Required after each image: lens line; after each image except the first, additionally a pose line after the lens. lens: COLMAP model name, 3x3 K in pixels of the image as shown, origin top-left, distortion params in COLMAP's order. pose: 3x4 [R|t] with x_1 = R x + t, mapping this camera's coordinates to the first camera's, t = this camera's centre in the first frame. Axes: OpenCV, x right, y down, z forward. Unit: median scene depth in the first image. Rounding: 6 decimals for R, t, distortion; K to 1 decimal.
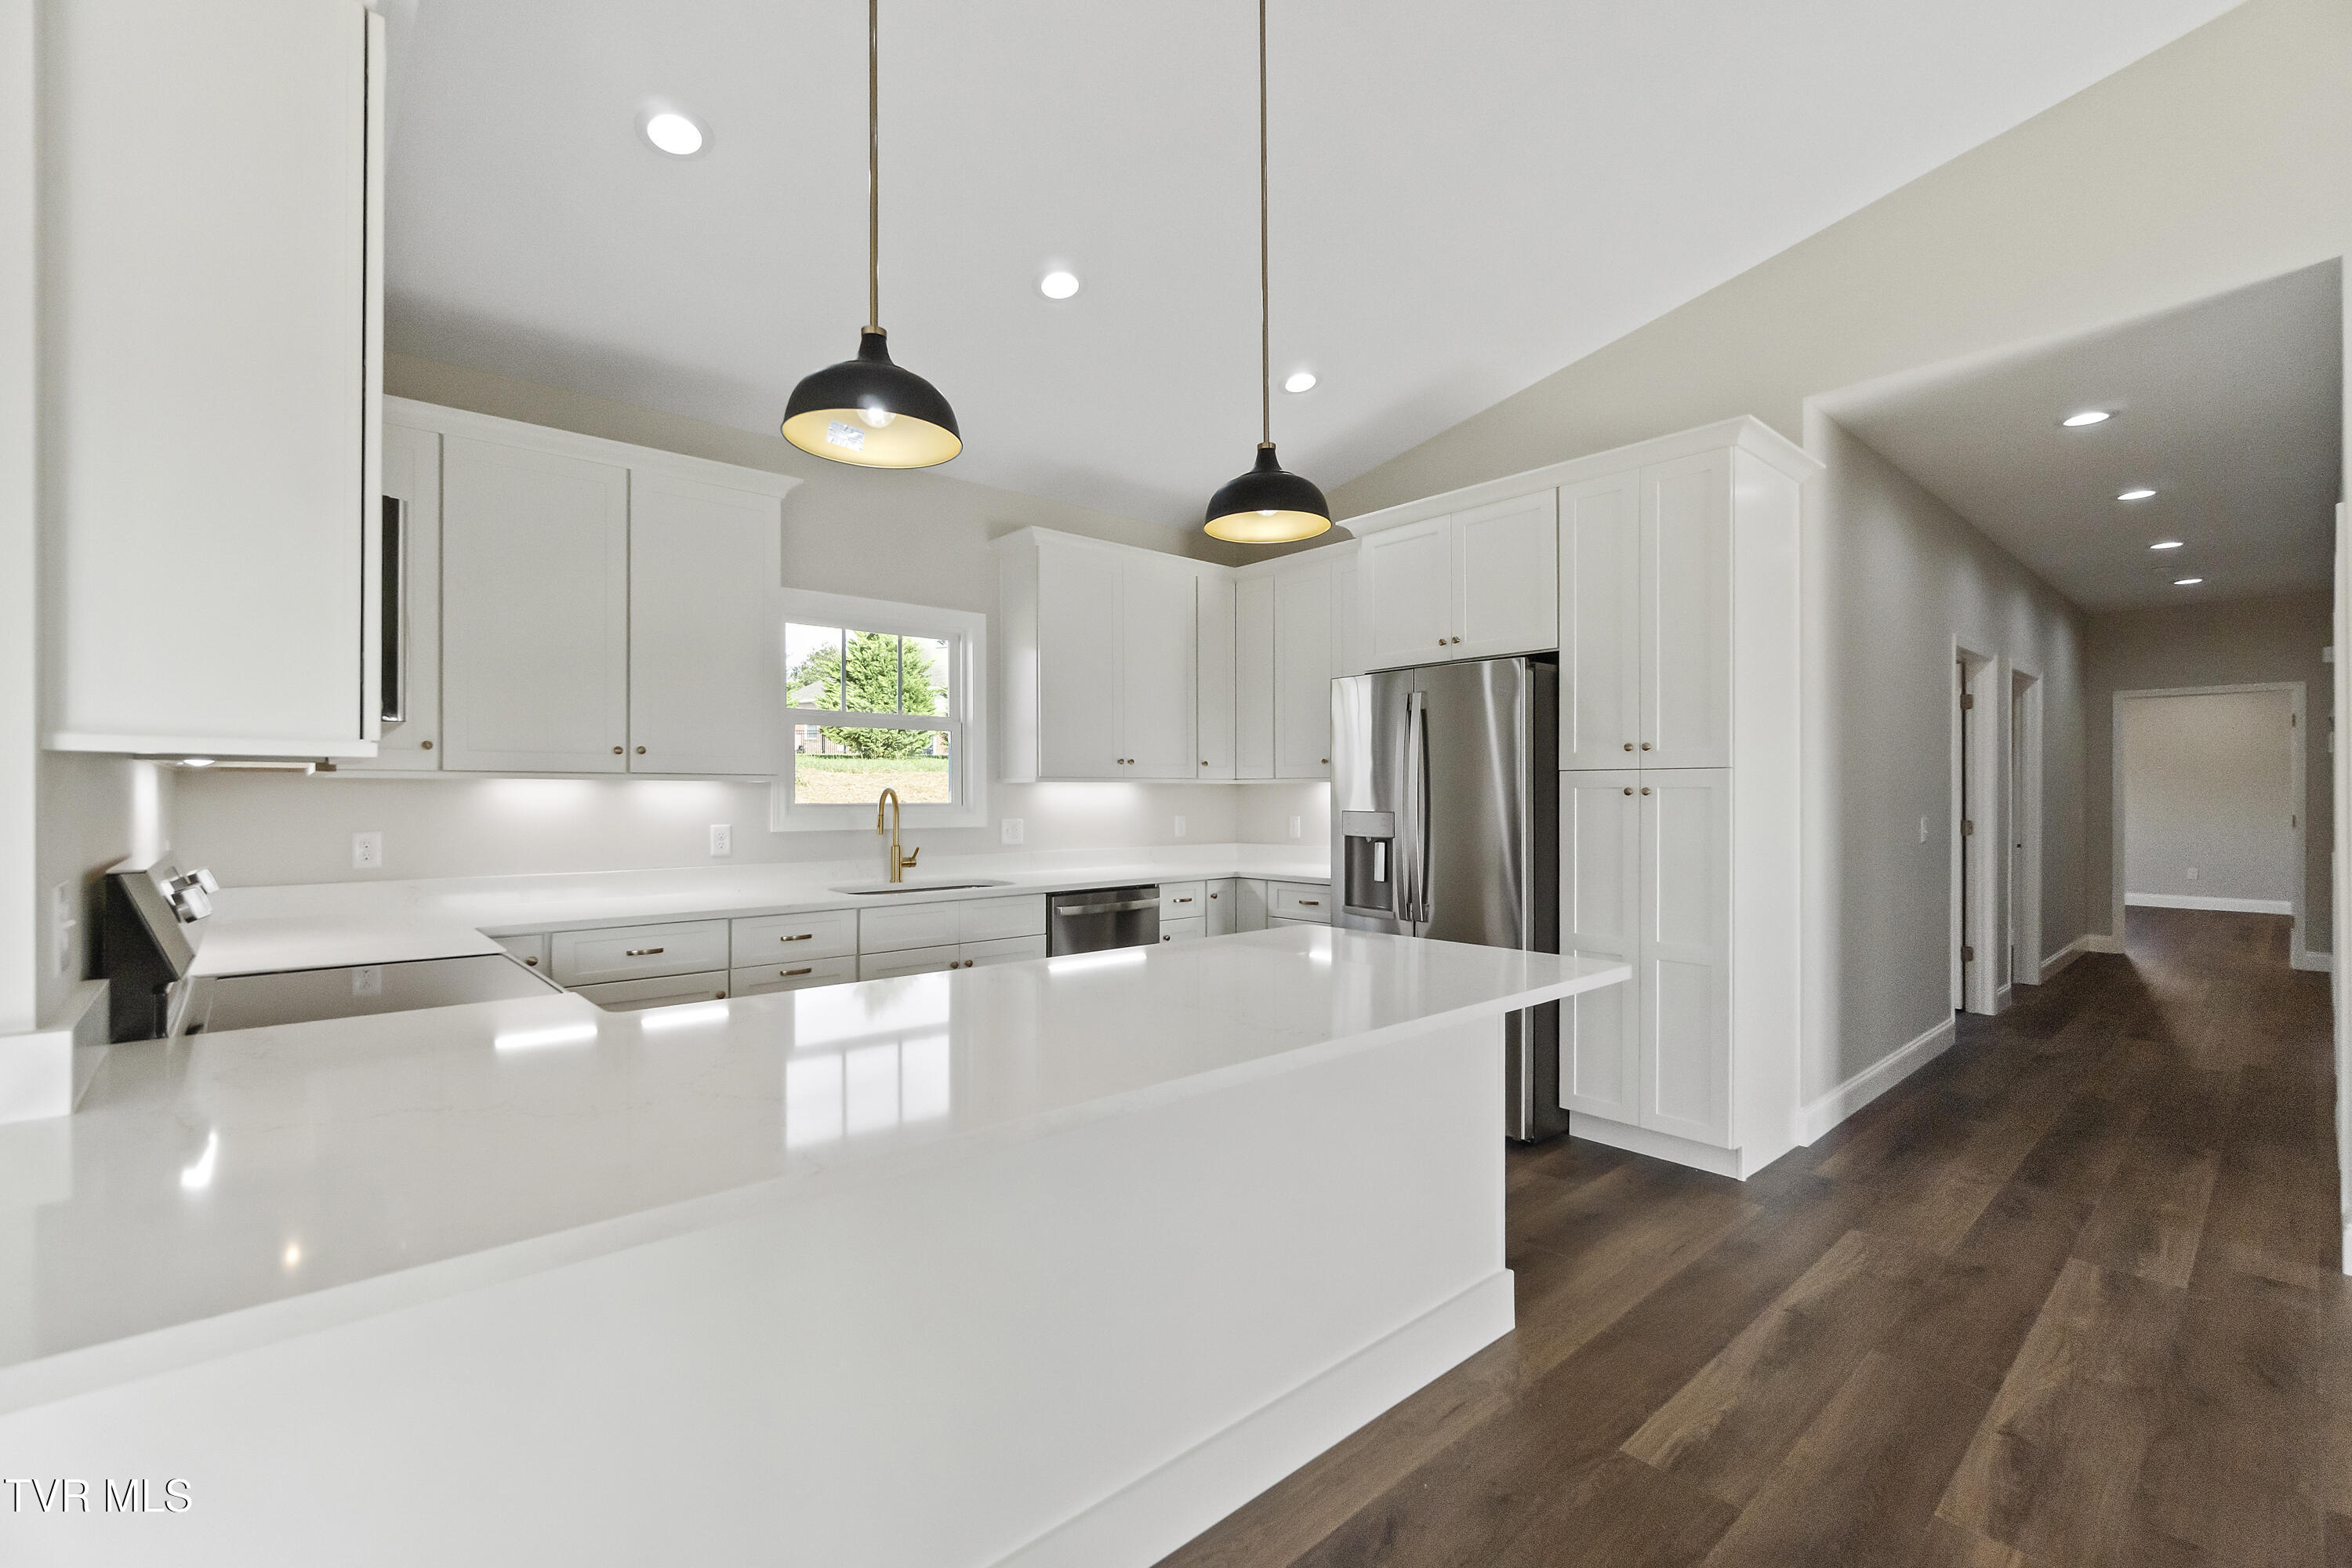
lens RADIAL K [[1013.4, 0, 1171.7], [0, 1013.4, 796.4], [0, 0, 1]] dist [-0.000788, -0.000238]
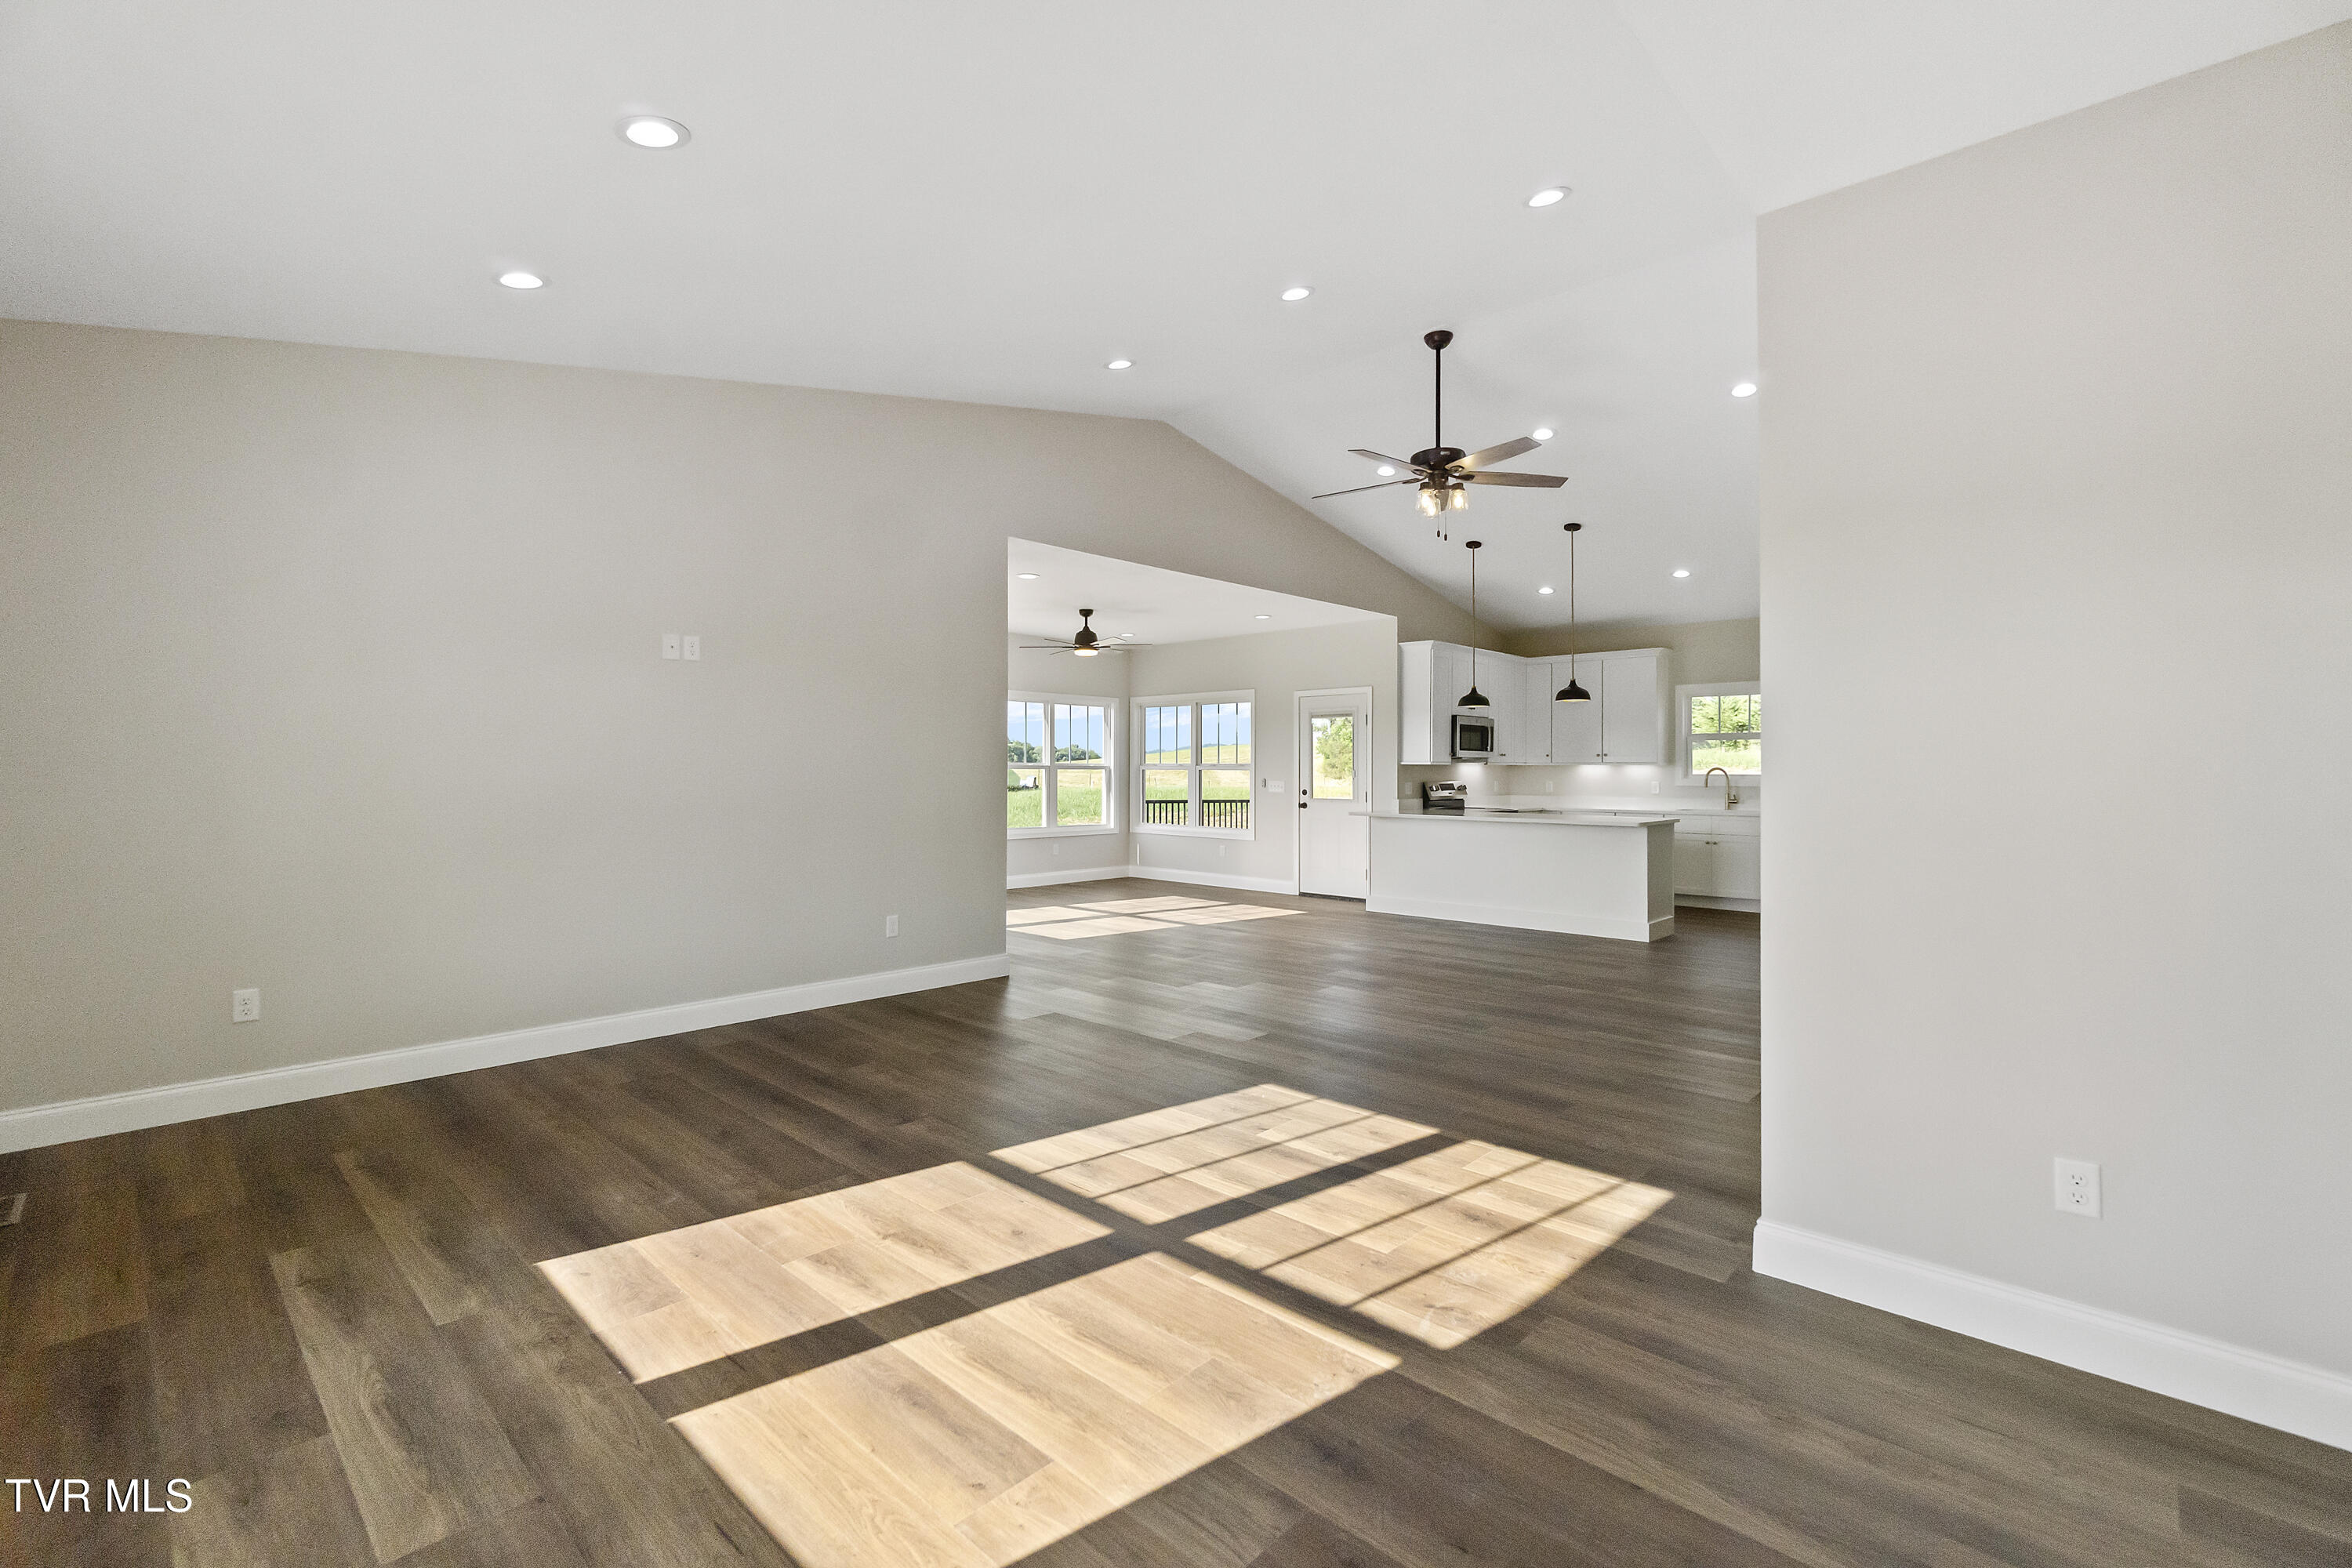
lens RADIAL K [[1030.1, 0, 1168.8], [0, 1030.1, 757.0], [0, 0, 1]] dist [-0.002908, -0.000673]
pose [[0.087317, -0.009446, -0.996136, 2.202997], [-0.003015, 0.999948, -0.009746, -0.006629], [0.996176, 0.003855, 0.087284, -0.491820]]
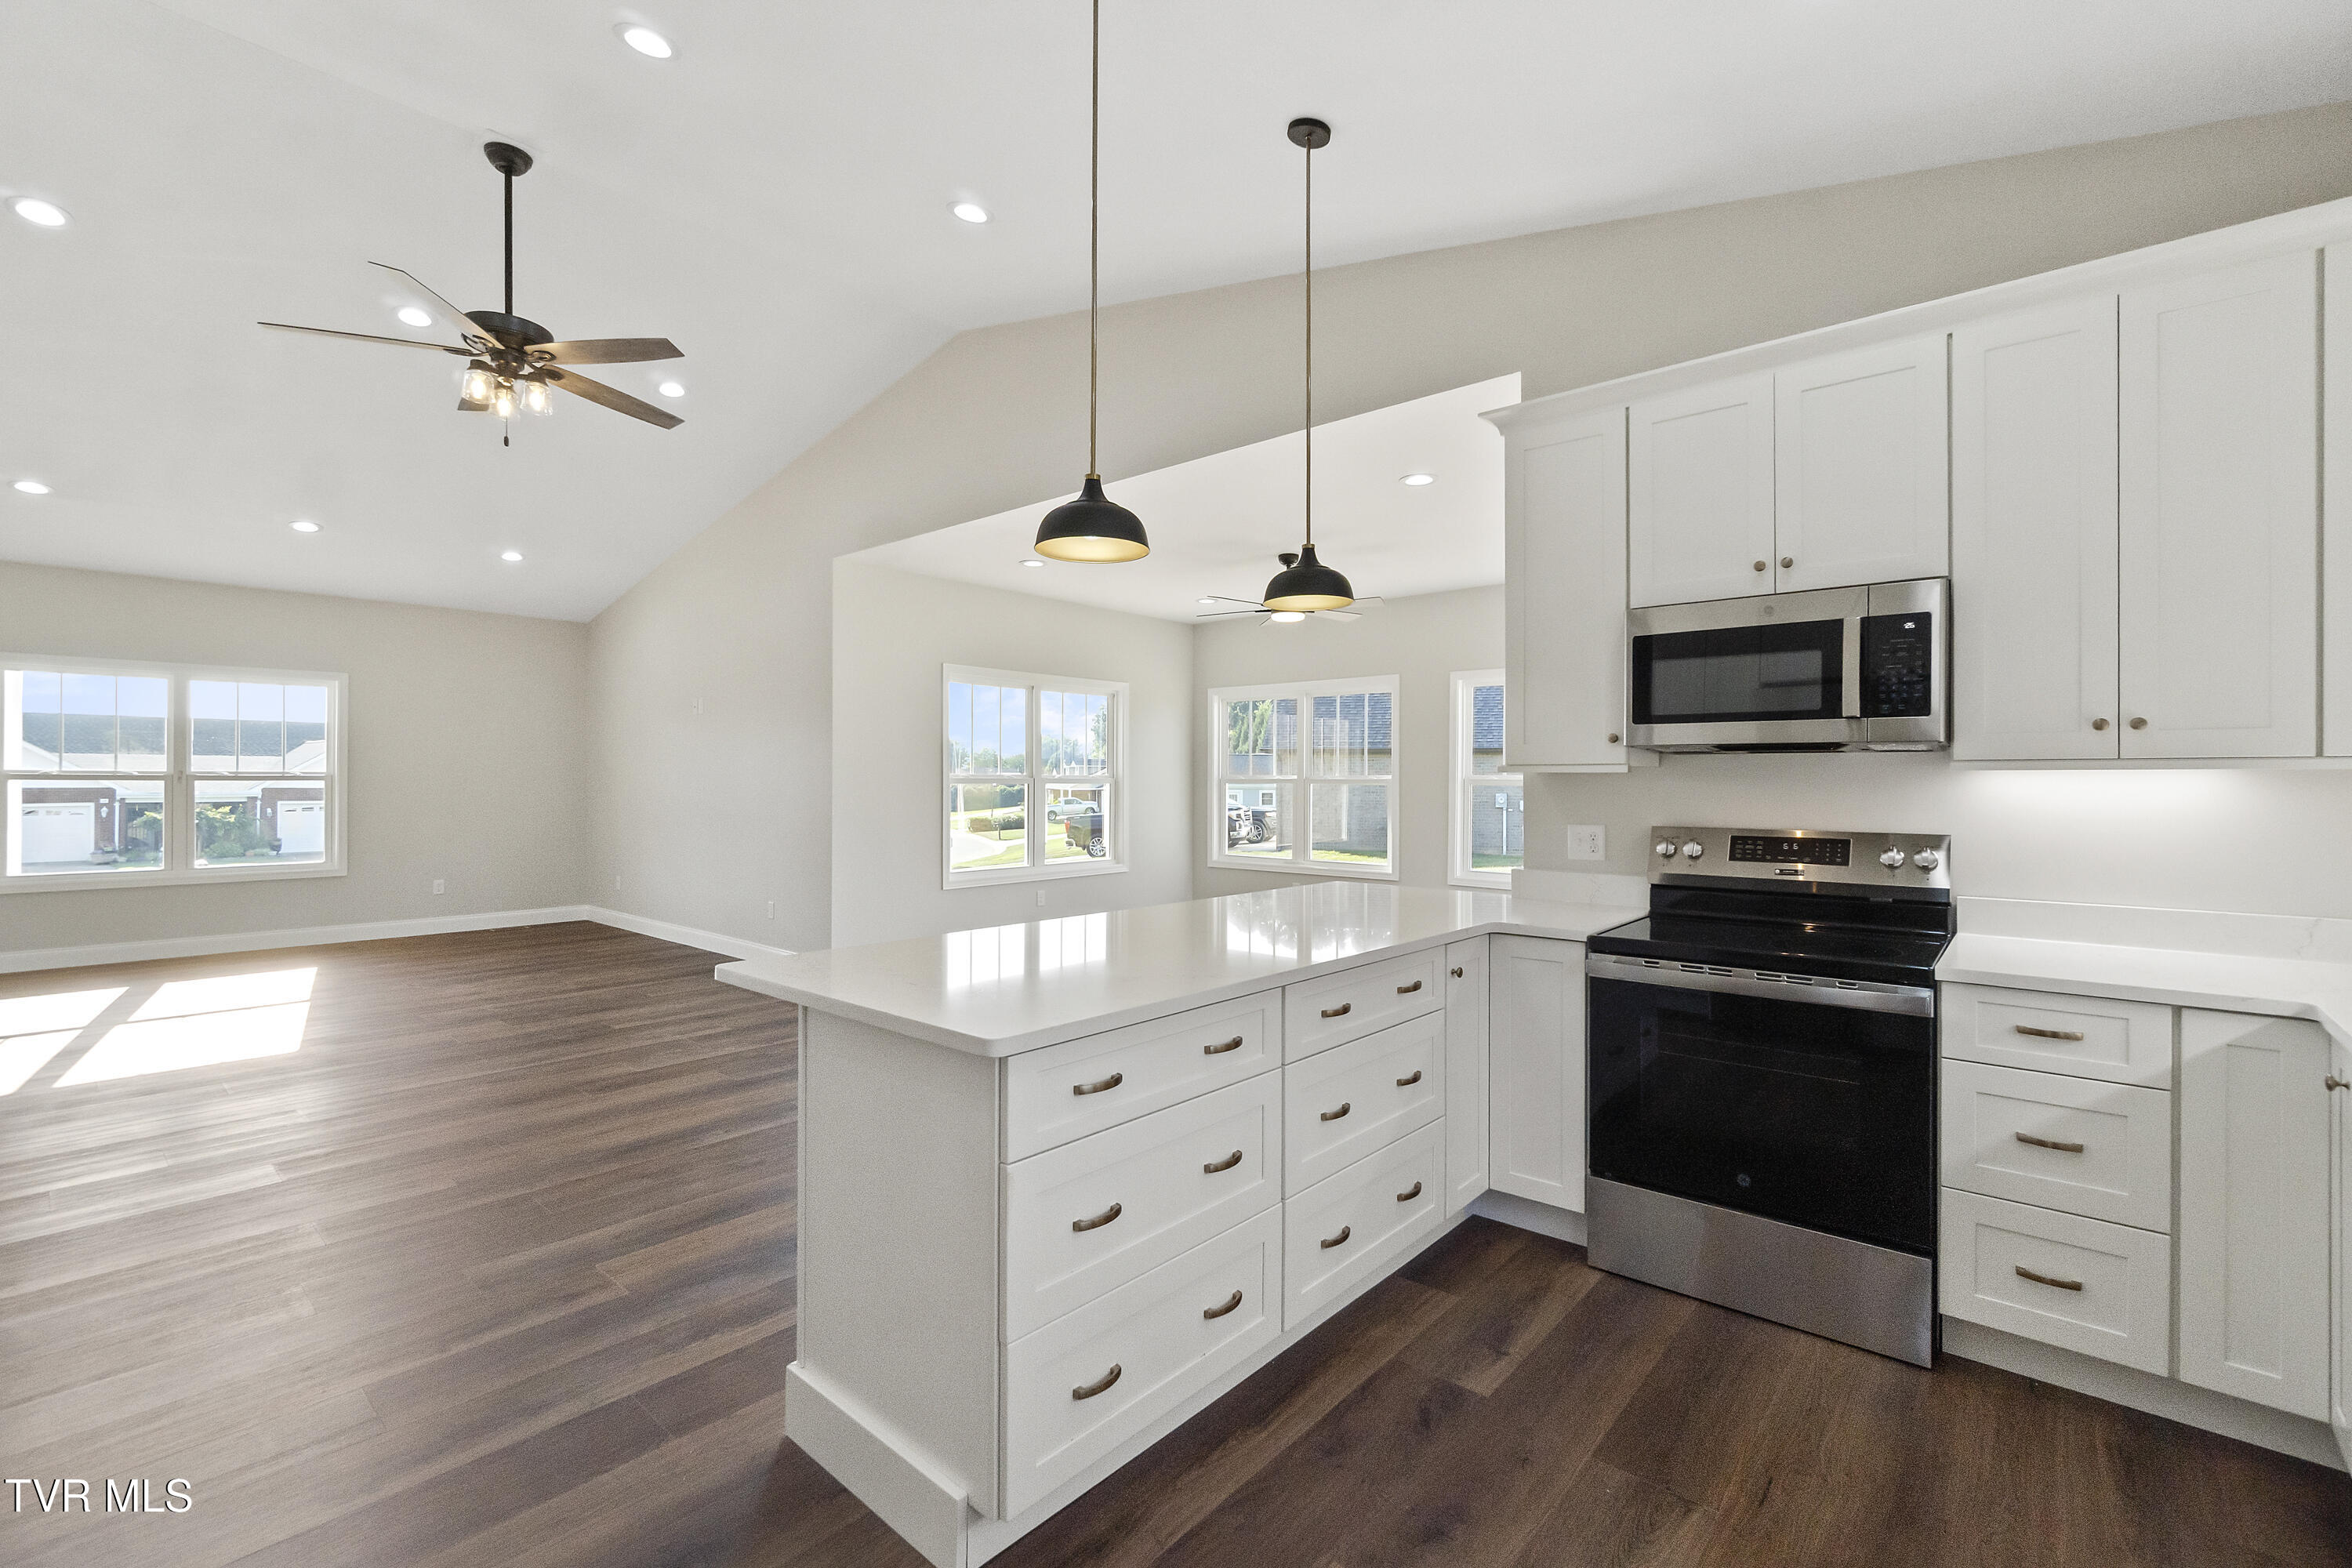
lens RADIAL K [[1016.3, 0, 1157.5], [0, 1016.3, 778.8], [0, 0, 1]] dist [-0.001811, -0.000026]
pose [[-0.993462, -0.000544, -0.114160, 0.083760], [-0.000334, 0.999998, -0.001854, -0.008173], [0.114160, -0.001804, -0.993461, 1.220293]]
